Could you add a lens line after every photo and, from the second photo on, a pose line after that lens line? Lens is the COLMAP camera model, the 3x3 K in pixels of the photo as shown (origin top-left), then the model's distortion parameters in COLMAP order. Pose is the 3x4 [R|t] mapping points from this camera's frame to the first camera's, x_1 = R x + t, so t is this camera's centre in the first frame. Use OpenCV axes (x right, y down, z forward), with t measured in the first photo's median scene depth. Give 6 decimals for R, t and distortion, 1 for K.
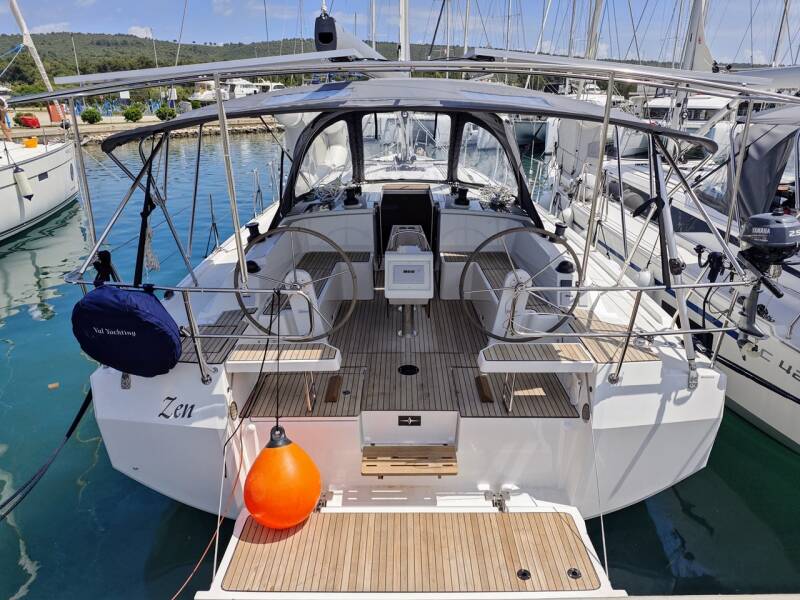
lens RADIAL K [[560.1, 0, 408.8], [0, 560.1, 304.5], [0, 0, 1]] dist [0.039515, -0.077098]
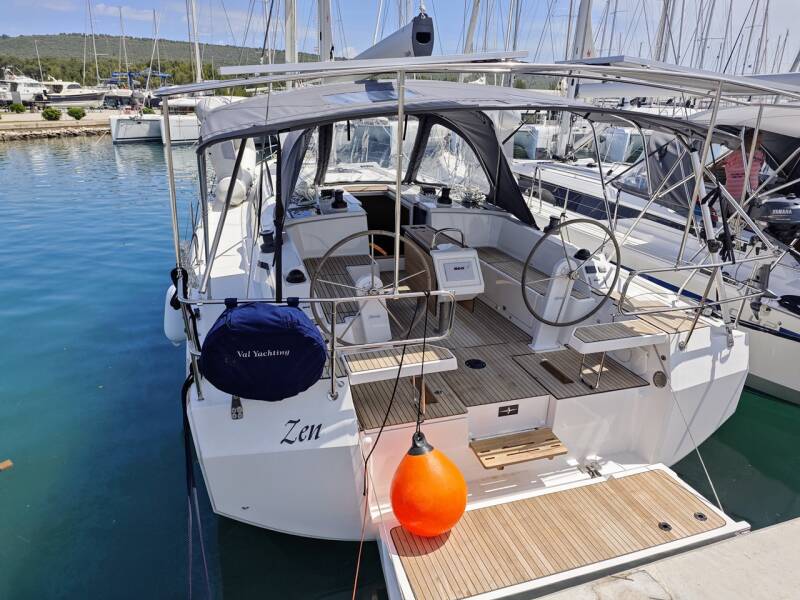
lens RADIAL K [[561.8, 0, 400.0], [0, 561.8, 300.0], [0, 0, 1]] dist [0.043091, -0.095968]
pose [[0.951897, -0.087719, 0.293593, -0.484841], [0.091645, 0.995792, 0.000385, -0.013977], [-0.292392, 0.026540, 0.955930, 0.063599]]
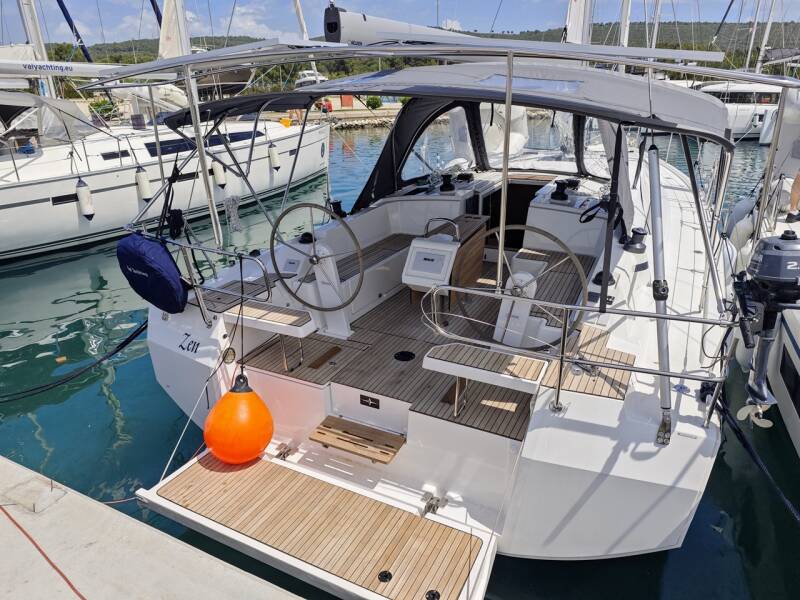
lens RADIAL K [[561.8, 0, 400.0], [0, 561.8, 300.0], [0, 0, 1]] dist [0.043091, -0.095968]
pose [[0.882160, 0.158835, -0.443357, 0.484261], [-0.153380, 0.986981, 0.048405, -0.034021], [0.445273, 0.025301, 0.895037, 0.107672]]
